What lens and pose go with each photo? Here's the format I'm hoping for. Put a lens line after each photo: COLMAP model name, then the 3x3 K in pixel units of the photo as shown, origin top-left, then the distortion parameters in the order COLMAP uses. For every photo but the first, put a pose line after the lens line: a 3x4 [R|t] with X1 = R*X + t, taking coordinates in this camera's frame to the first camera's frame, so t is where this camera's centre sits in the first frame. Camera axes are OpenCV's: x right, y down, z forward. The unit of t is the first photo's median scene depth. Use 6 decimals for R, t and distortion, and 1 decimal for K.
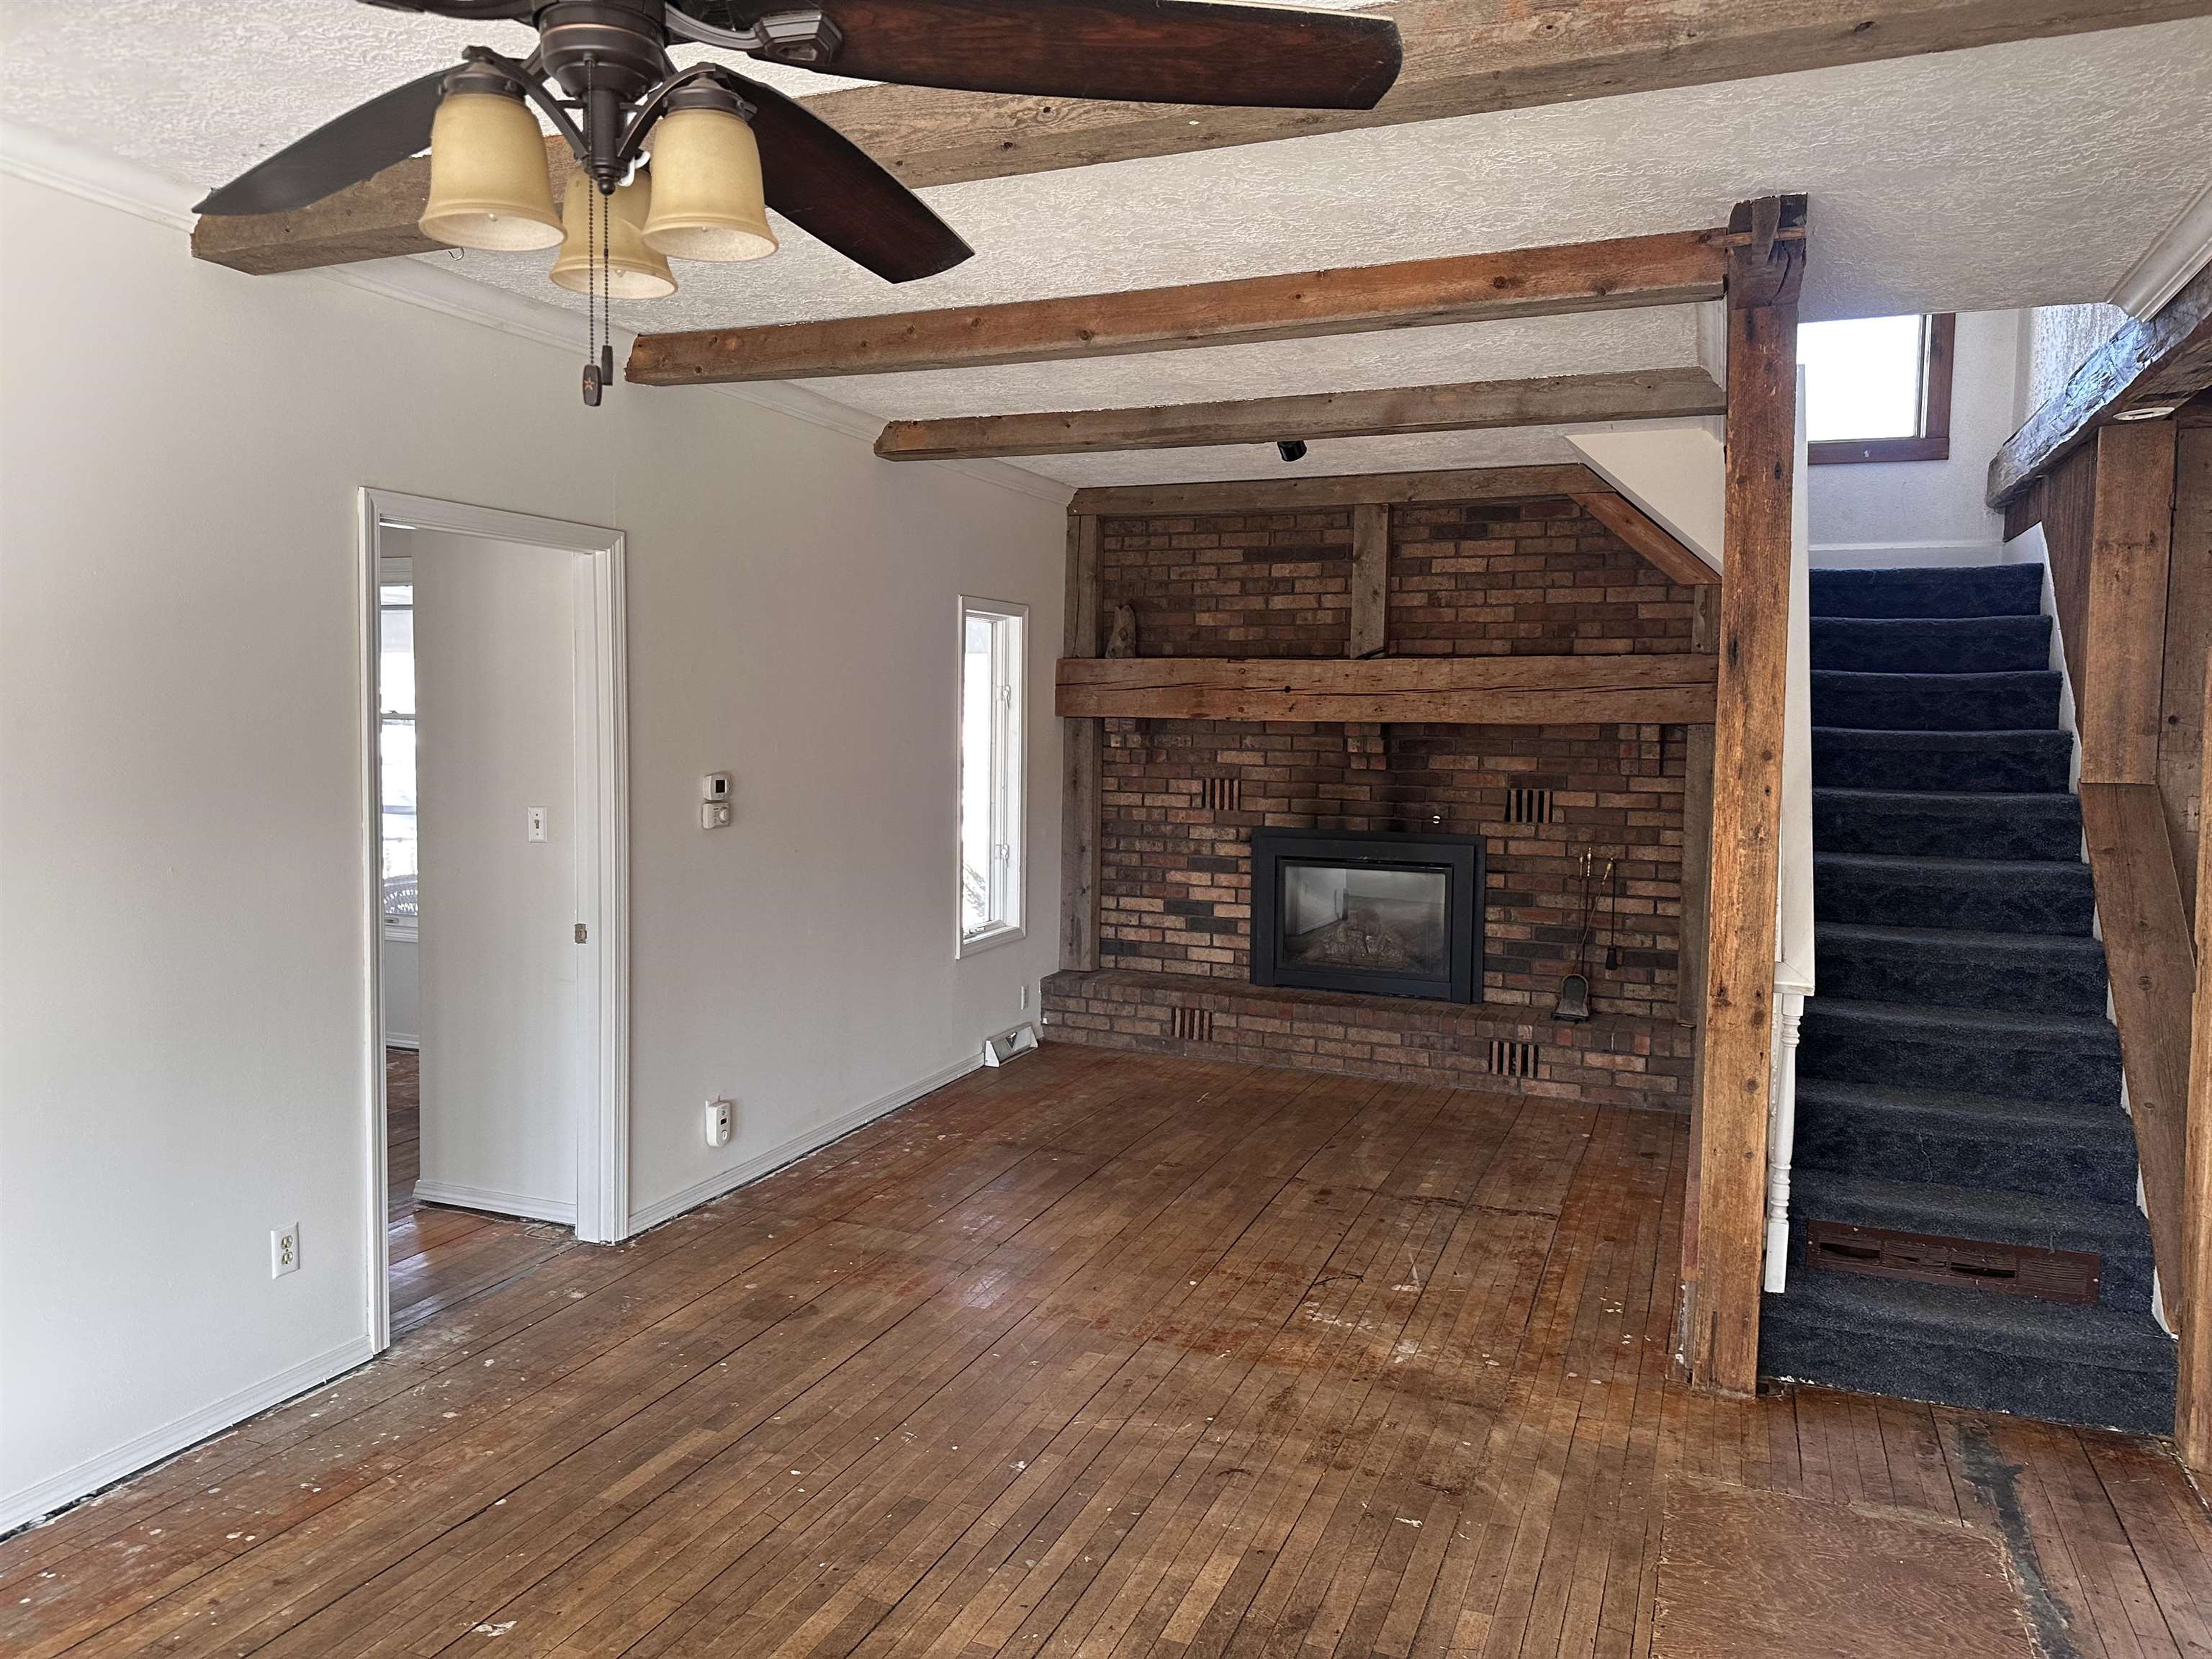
lens RADIAL K [[1535.1, 0, 1099.9], [0, 1535.1, 826.2], [0, 0, 1]] dist [0.123513, -0.188857]
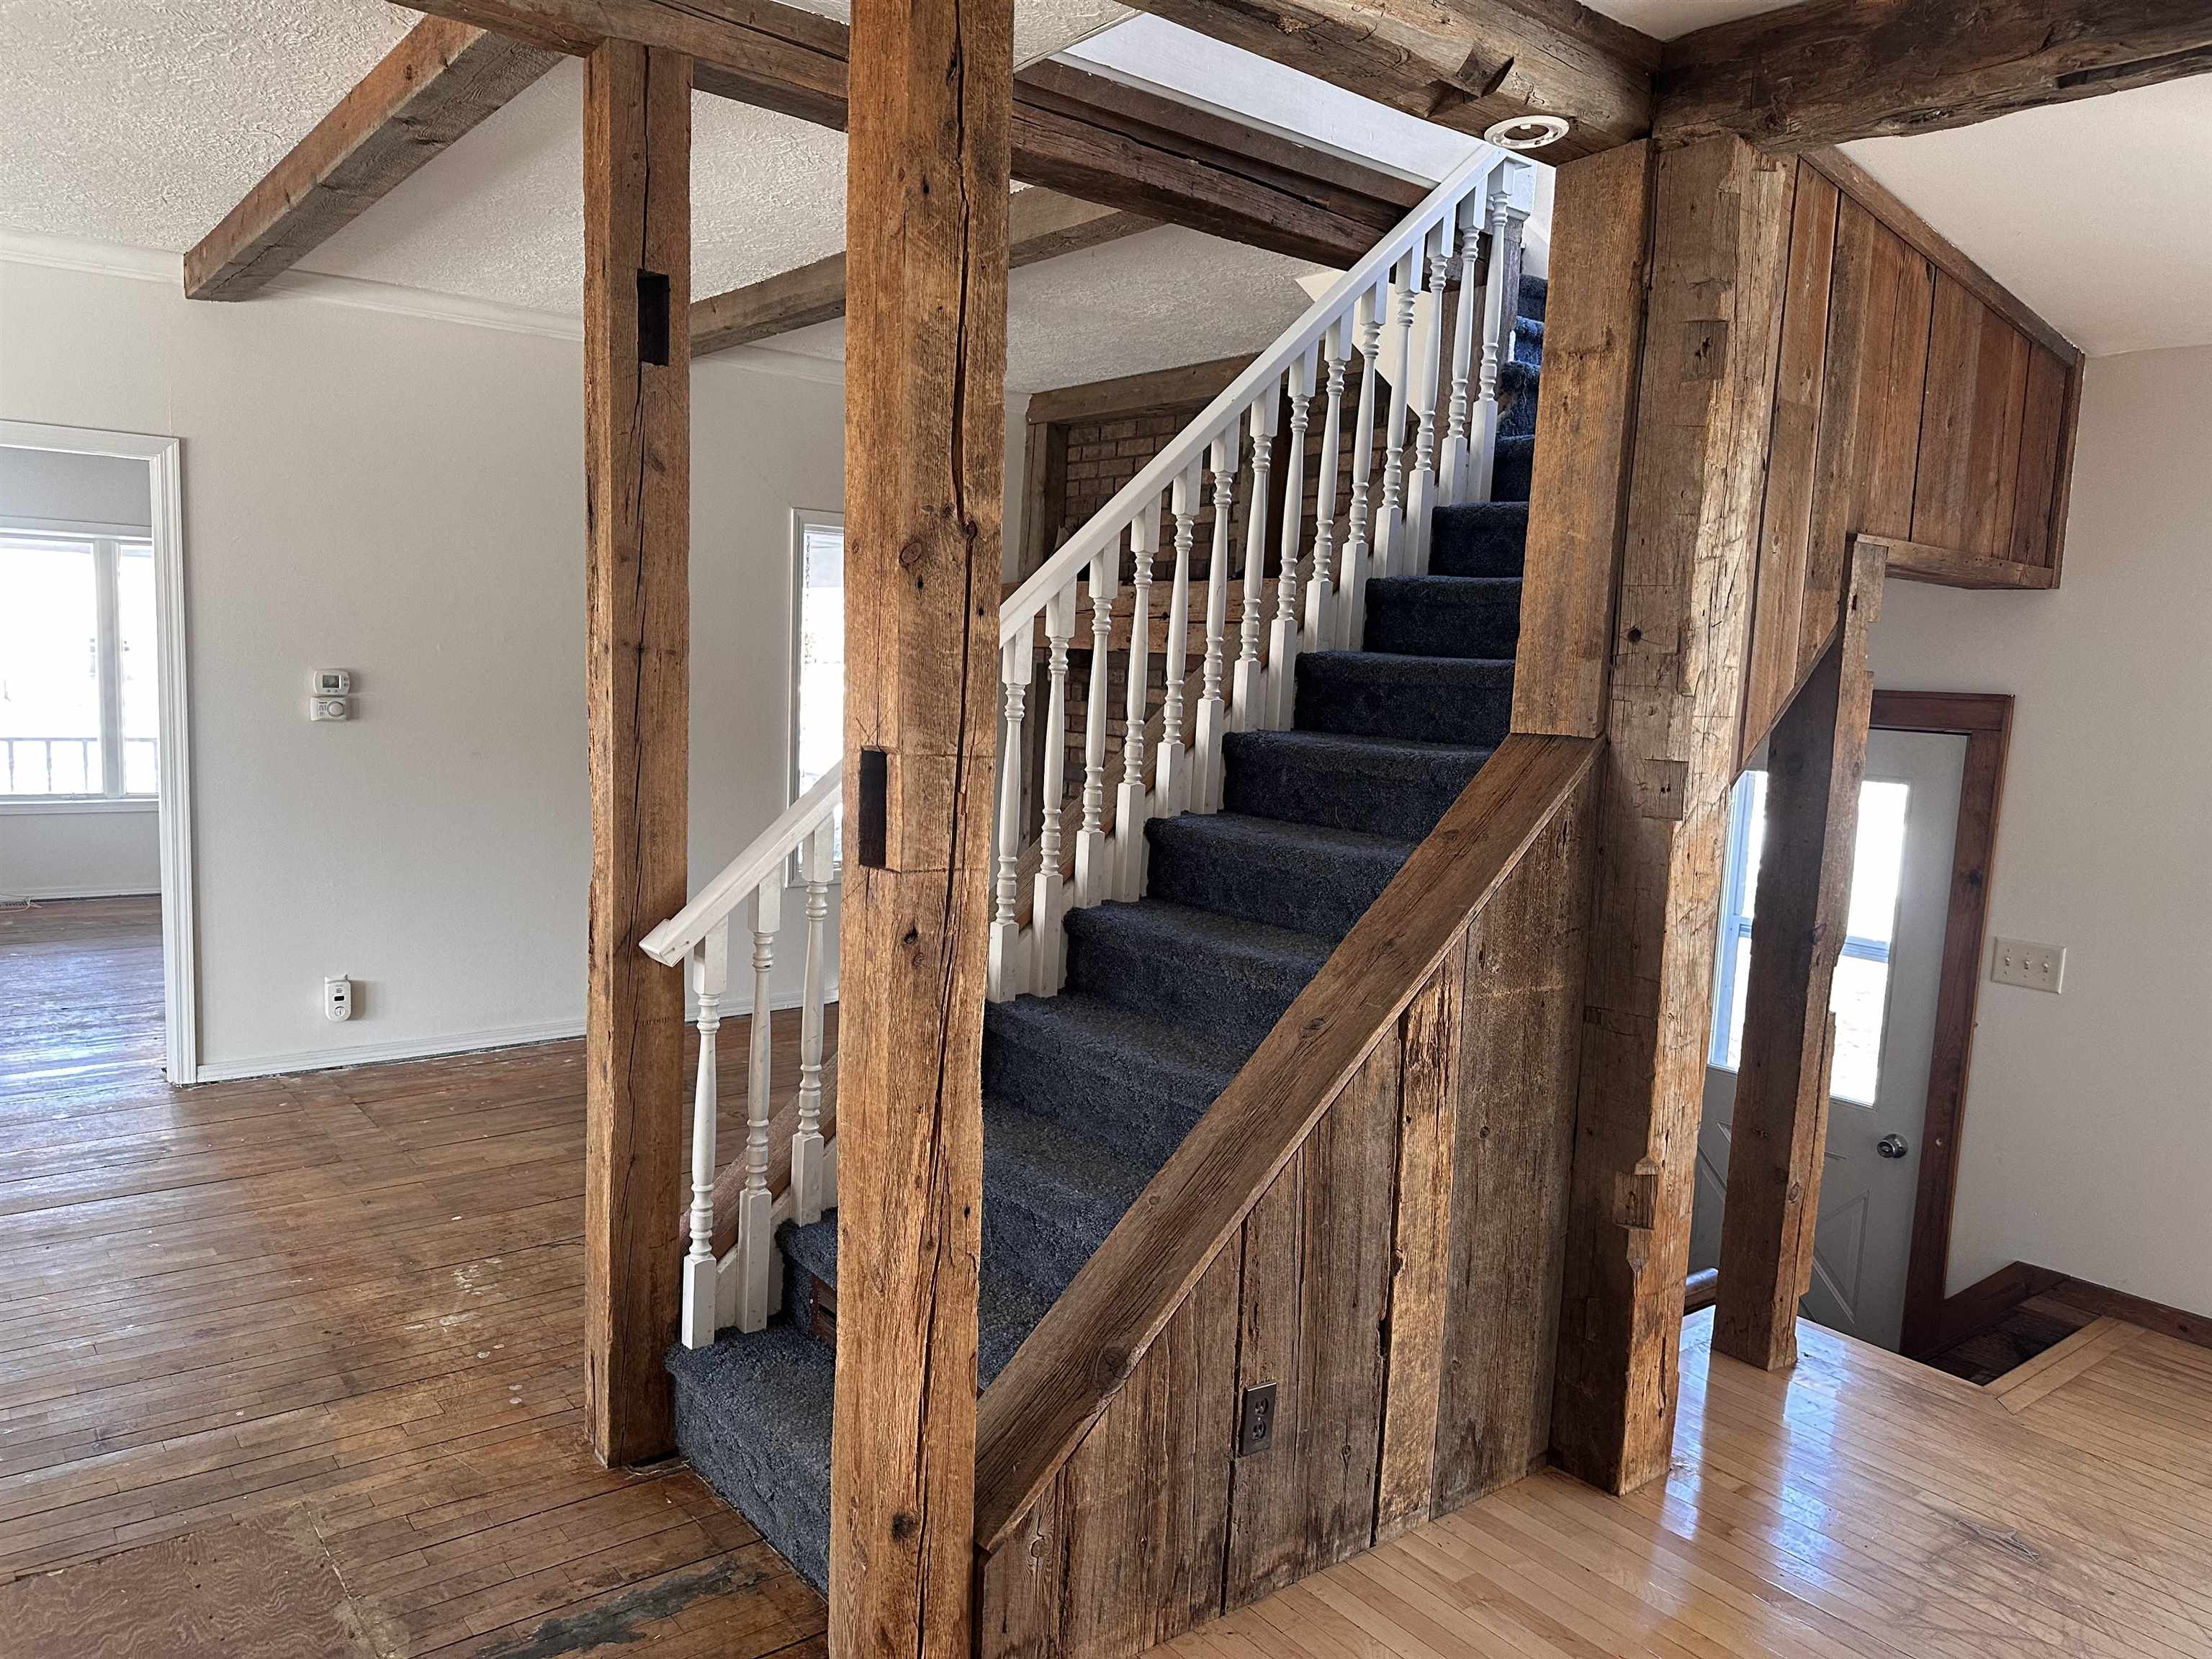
lens RADIAL K [[1591.9, 0, 1106.0], [0, 1591.9, 829.5], [0, 0, 1]] dist [0.026439, 0.000268]
pose [[0.858533, 0.075987, -0.507097, 0.832801], [-0.066024, 0.997108, 0.037632, -0.001525], [0.508490, 0.001172, 0.861067, 0.350674]]
